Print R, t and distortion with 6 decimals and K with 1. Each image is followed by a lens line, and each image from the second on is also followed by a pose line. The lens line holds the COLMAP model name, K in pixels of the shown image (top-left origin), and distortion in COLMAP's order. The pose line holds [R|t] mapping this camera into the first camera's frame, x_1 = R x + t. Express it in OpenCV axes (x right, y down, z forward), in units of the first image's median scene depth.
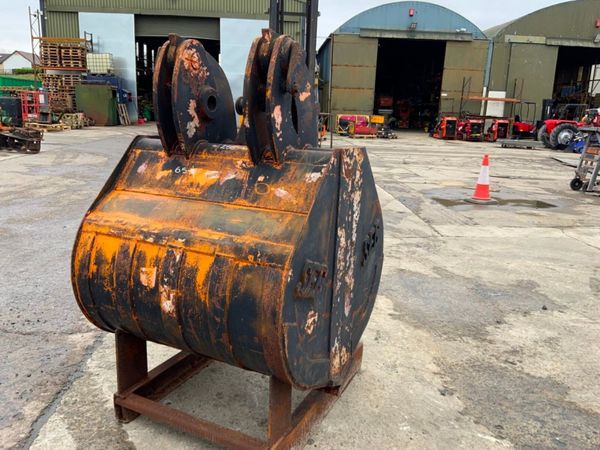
lens RADIAL K [[497.7, 0, 300.0], [0, 497.7, 225.0], [0, 0, 1]] dist [0.092650, -0.172153]
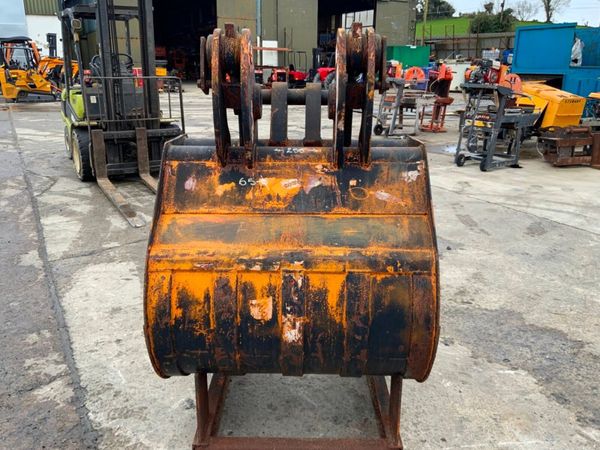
lens RADIAL K [[497.7, 0, 300.0], [0, 497.7, 225.0], [0, 0, 1]] dist [0.092650, -0.172153]
pose [[0.898294, -0.160618, 0.408986, -0.523826], [0.120673, 0.985185, 0.121858, -0.129771], [-0.422499, -0.060111, 0.904368, 0.160941]]
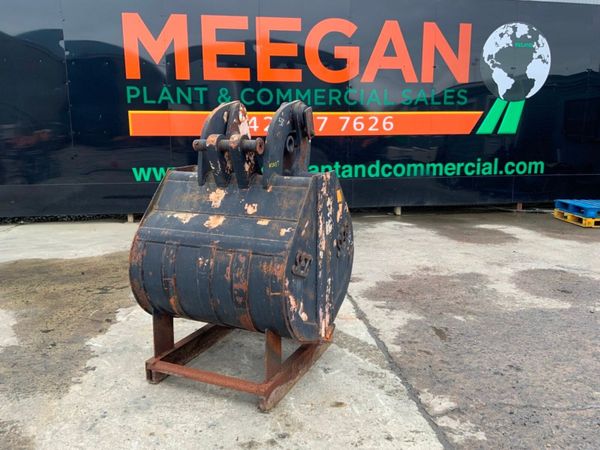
lens RADIAL K [[497.7, 0, 300.0], [0, 497.7, 225.0], [0, 0, 1]] dist [0.092650, -0.172153]
pose [[-0.998504, -0.025634, -0.048293, -0.186796], [-0.042788, 0.916236, 0.398347, -0.611202], [0.034036, 0.399817, -0.915963, 2.444531]]
